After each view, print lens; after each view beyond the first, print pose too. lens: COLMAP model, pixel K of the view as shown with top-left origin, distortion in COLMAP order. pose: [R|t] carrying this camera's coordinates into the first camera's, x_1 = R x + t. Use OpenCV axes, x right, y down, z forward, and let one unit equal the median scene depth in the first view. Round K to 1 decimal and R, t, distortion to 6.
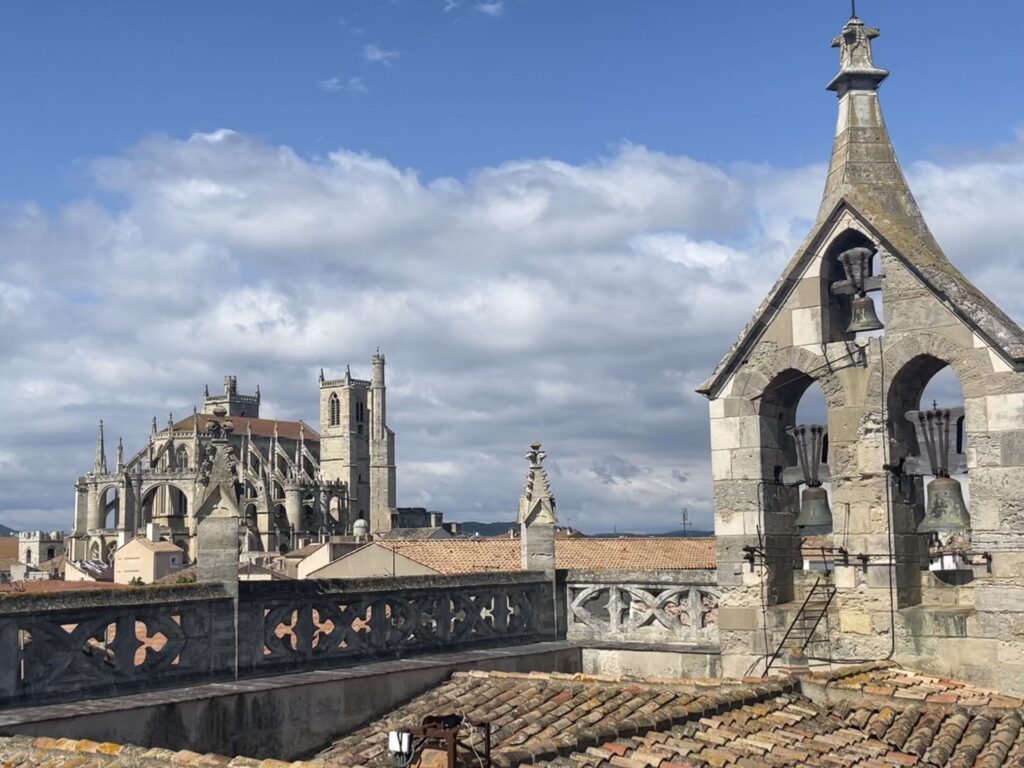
lens RADIAL K [[1269.5, 0, 512.0], [0, 1269.5, 378.7], [0, 0, 1]] dist [0.060885, 0.000000]
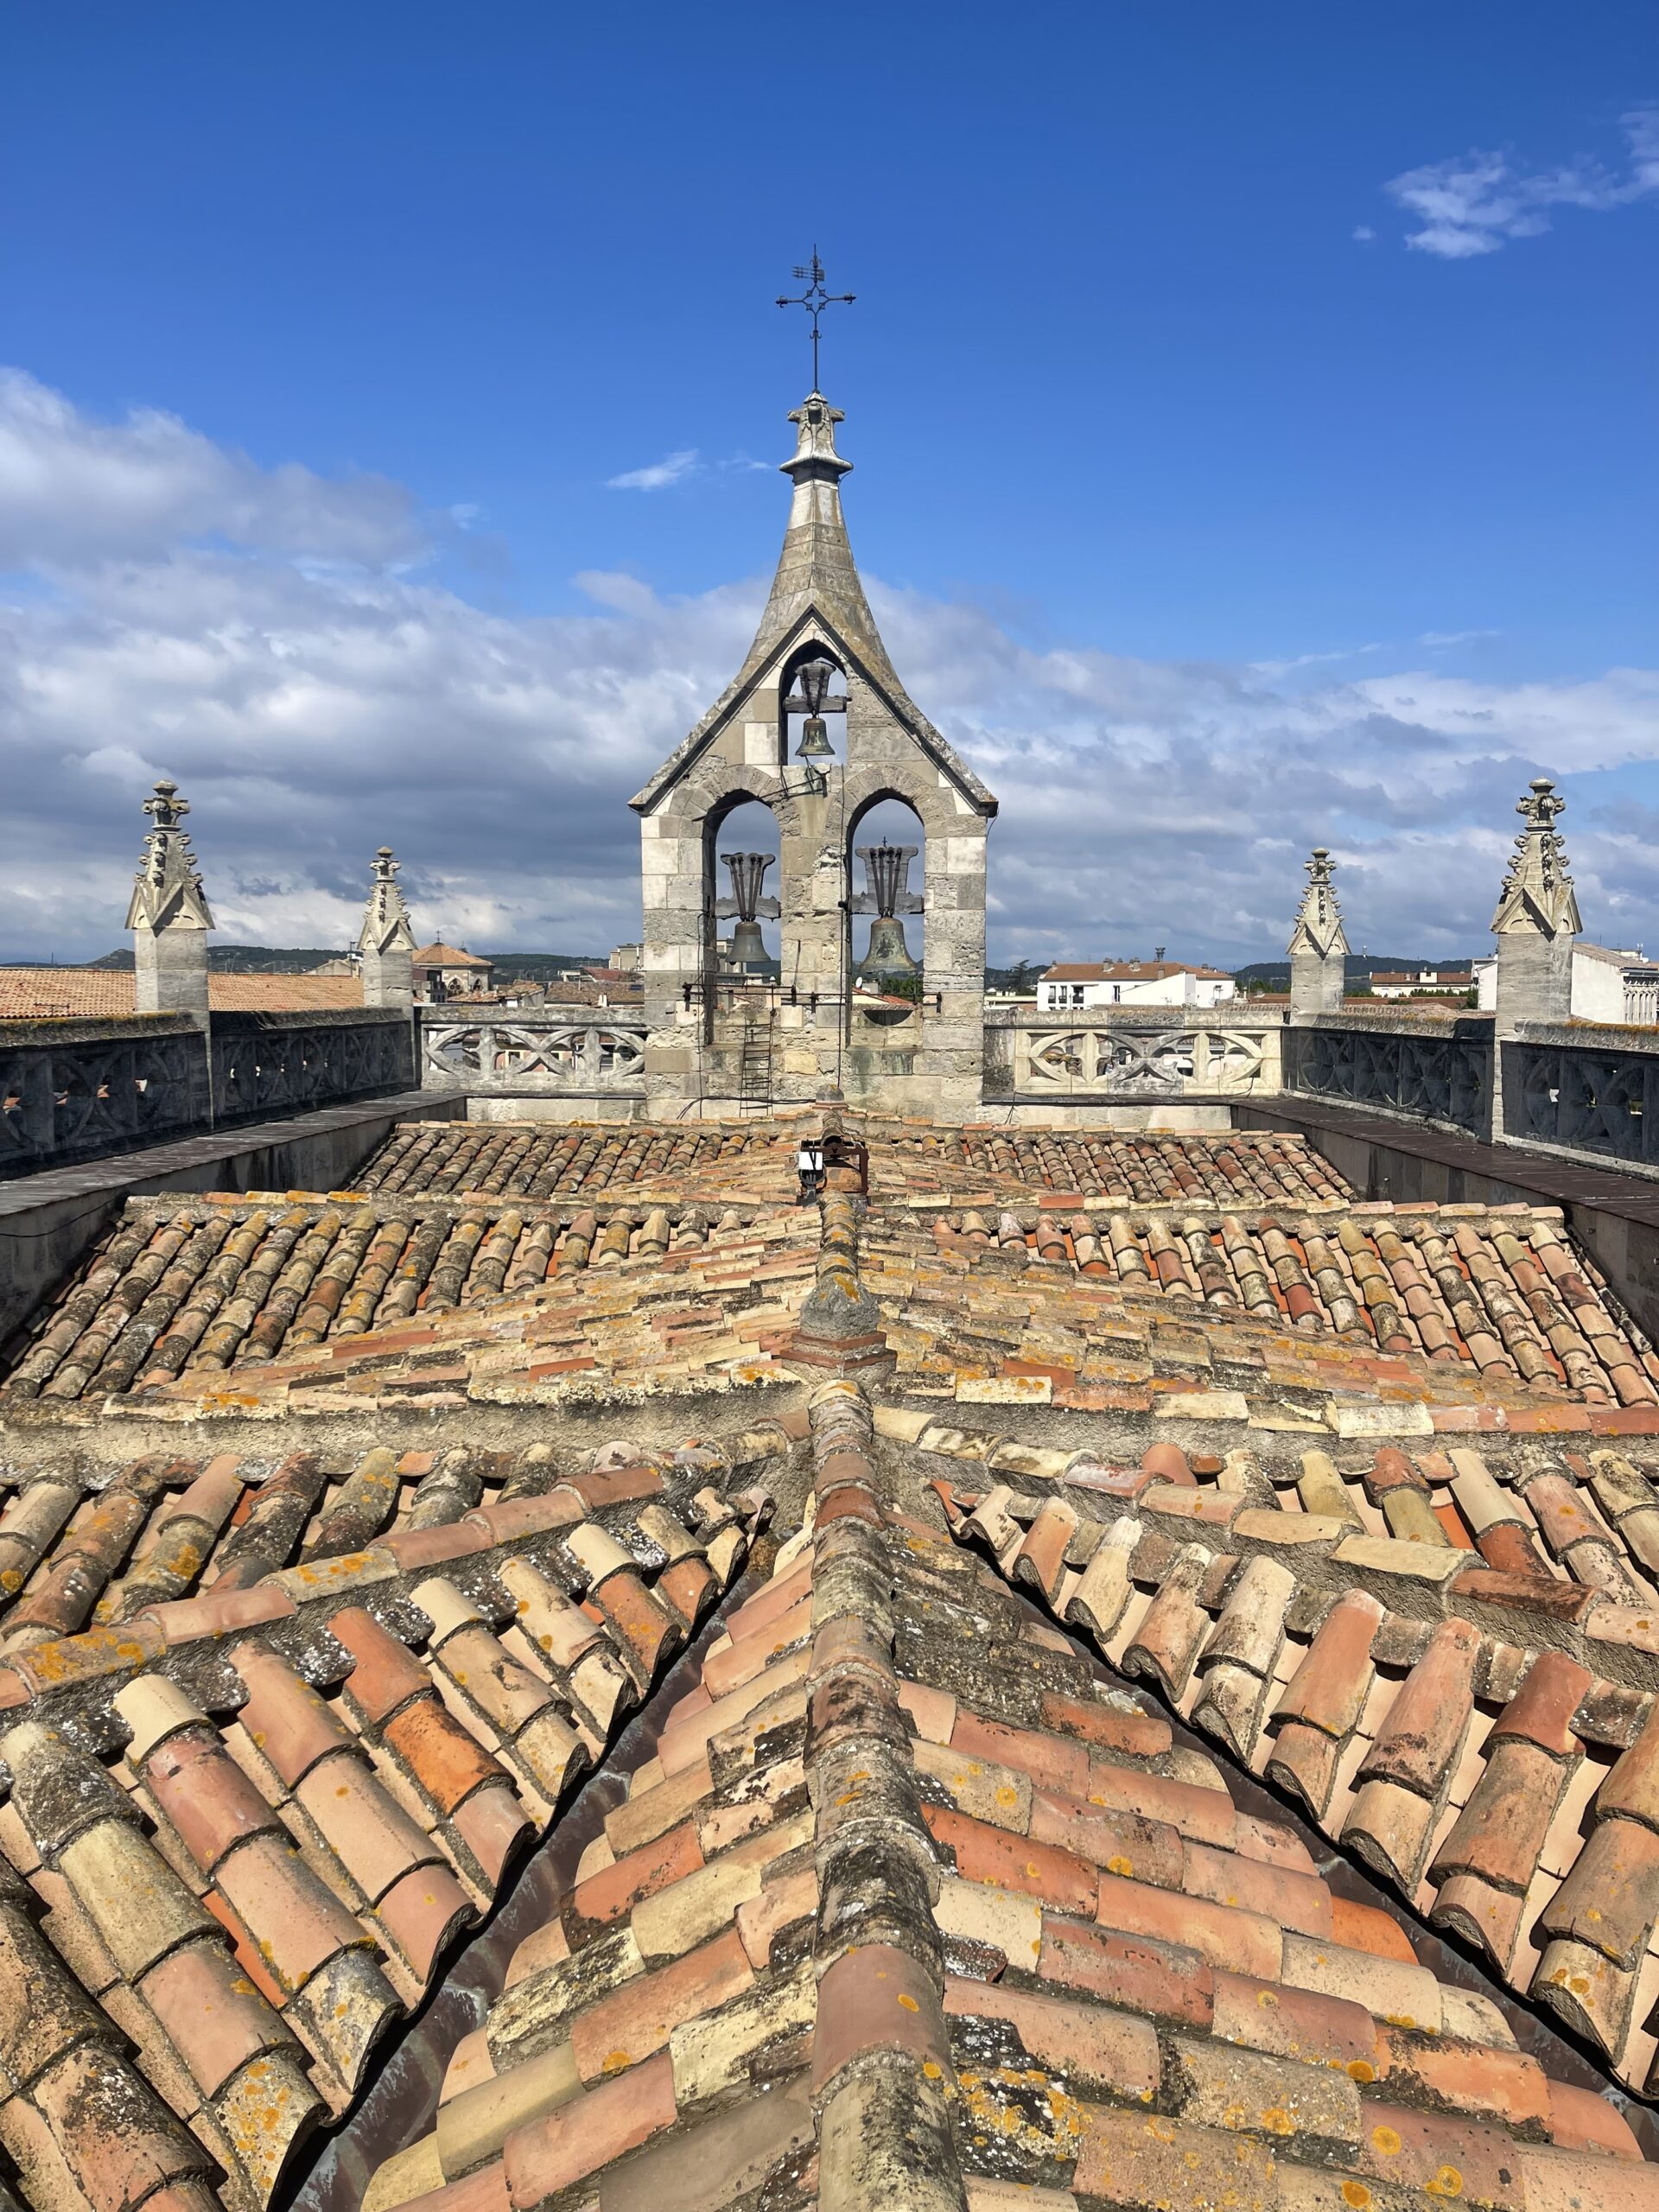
lens RADIAL K [[1628.8, 0, 826.4], [0, 1628.8, 1120.5], [0, 0, 1]] dist [0.004793, -0.004515]
pose [[0.842411, -0.022763, 0.538354, -0.360895], [-0.090177, 0.979061, 0.182505, 0.005718], [-0.531235, -0.202291, 0.822719, -0.035707]]
